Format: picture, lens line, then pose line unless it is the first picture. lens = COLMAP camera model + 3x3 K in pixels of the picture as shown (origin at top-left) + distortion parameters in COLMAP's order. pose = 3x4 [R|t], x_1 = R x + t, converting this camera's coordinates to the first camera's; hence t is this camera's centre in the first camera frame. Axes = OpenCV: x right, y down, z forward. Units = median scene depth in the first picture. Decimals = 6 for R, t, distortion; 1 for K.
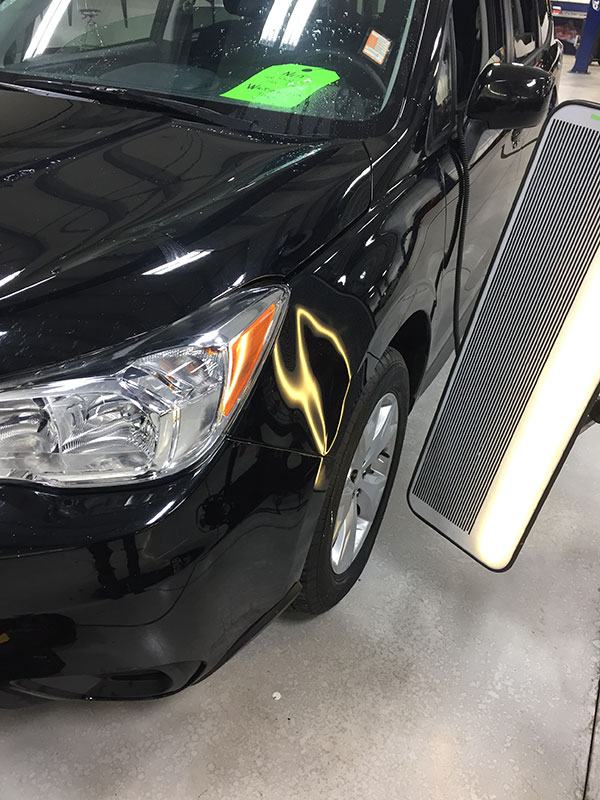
lens RADIAL K [[678.6, 0, 300.0], [0, 678.6, 400.0], [0, 0, 1]] dist [0.193735, -0.218439]
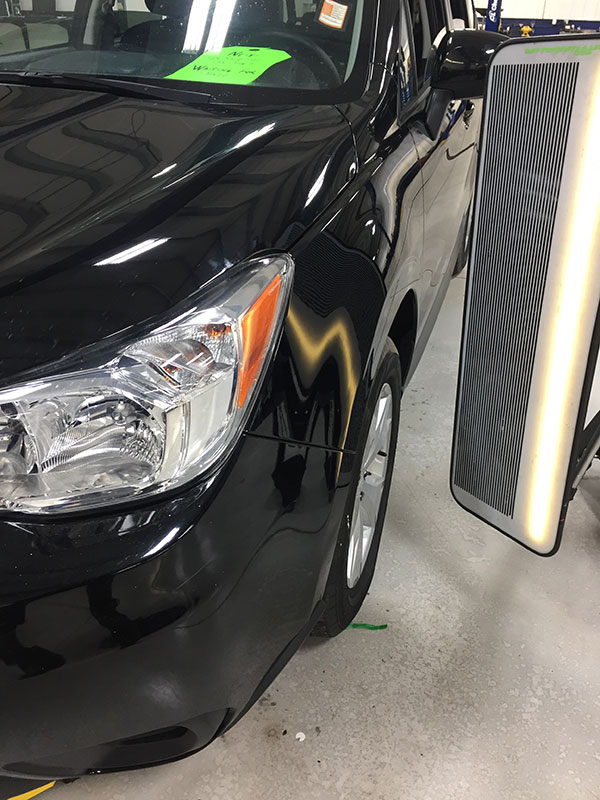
lens RADIAL K [[678.6, 0, 300.0], [0, 678.6, 400.0], [0, 0, 1]] dist [0.193735, -0.218439]
pose [[0.991195, -0.094500, 0.092746, -0.079091], [0.097695, 0.994748, -0.030524, 0.032681], [-0.089374, 0.039316, 0.995222, 0.114014]]
